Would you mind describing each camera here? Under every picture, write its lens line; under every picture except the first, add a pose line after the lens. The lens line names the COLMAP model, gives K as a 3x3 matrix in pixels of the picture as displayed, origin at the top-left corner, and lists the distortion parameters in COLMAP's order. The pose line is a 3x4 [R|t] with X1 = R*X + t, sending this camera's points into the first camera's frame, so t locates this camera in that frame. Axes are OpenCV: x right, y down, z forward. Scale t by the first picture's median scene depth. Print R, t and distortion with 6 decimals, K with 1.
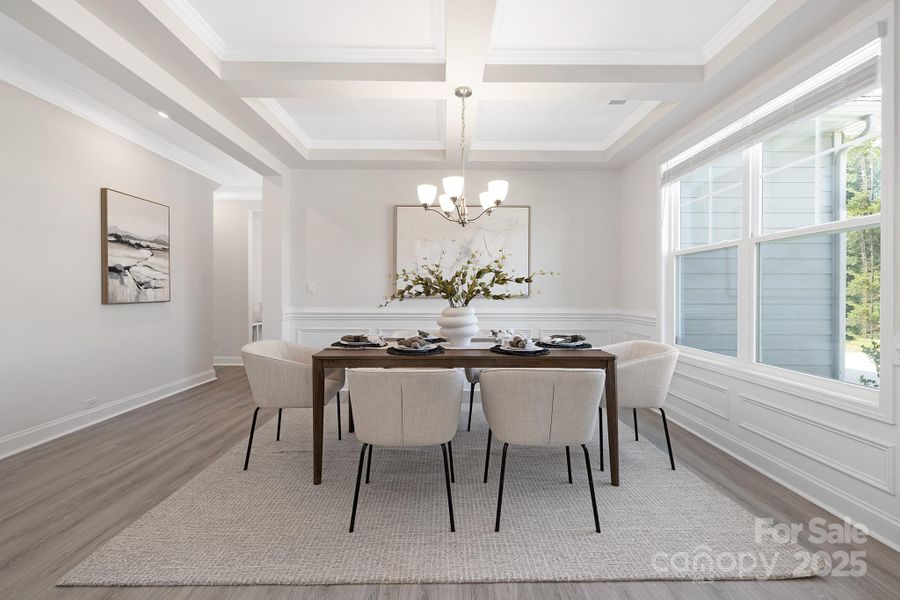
lens RADIAL K [[384.0, 0, 450.0], [0, 384.0, 292.7], [0, 0, 1]] dist [-0.001484, -0.000026]
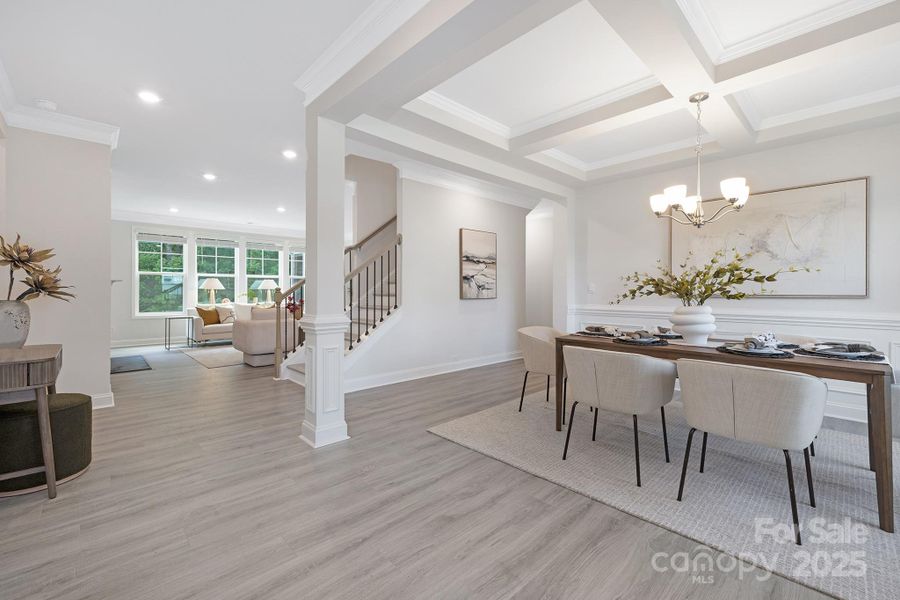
lens RADIAL K [[384.0, 0, 450.0], [0, 384.0, 292.7], [0, 0, 1]] dist [-0.001484, -0.000026]
pose [[0.680903, 0.000551, -0.732373, 0.268489], [0.001107, 0.999998, 0.001781, -0.000919], [0.732373, -0.002023, 0.680901, -0.152523]]
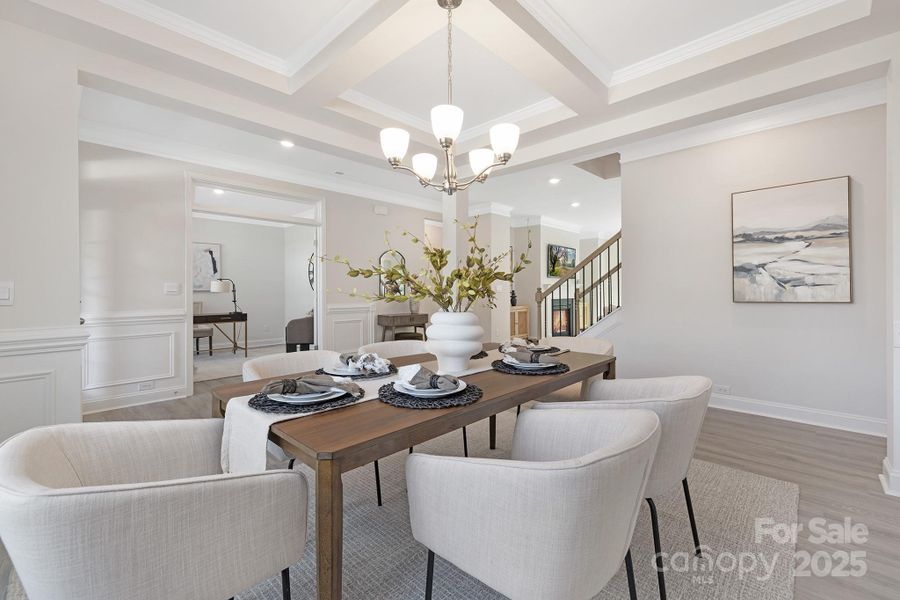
lens RADIAL K [[384.0, 0, 450.0], [0, 384.0, 292.7], [0, 0, 1]] dist [-0.001484, -0.000026]
pose [[-0.698753, 0.004672, -0.715348, 0.415161], [0.004940, 0.999986, 0.001705, -0.002101], [0.715346, -0.002342, -0.698766, 1.177711]]
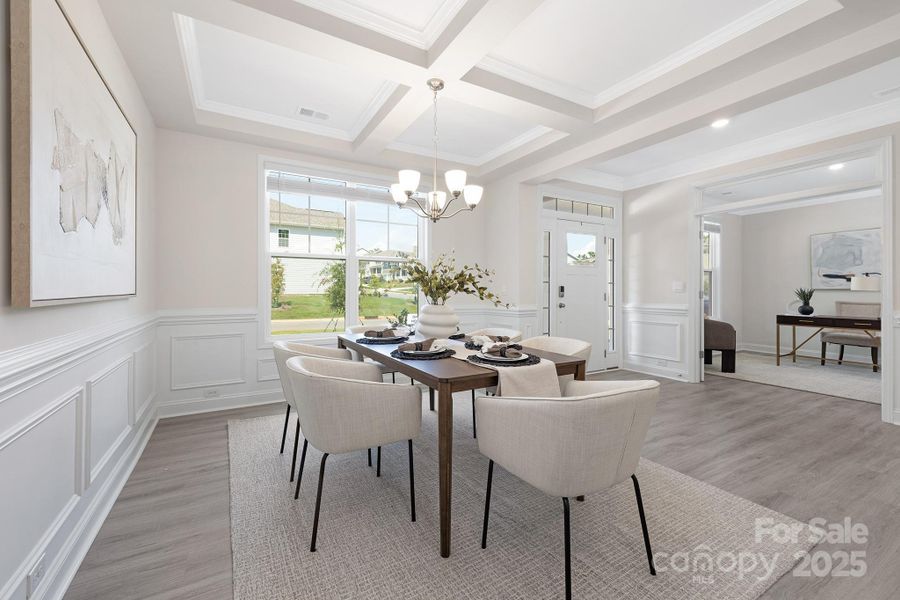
lens RADIAL K [[375.0, 0, 450.0], [0, 375.0, 291.7], [0, 0, 1]] dist [0.000062, 0.000050]
pose [[-0.493345, -0.001188, 0.869833, -0.648320], [-0.005383, 0.999984, -0.001687, 0.008484], [-0.869817, -0.005515, -0.493343, 1.146307]]
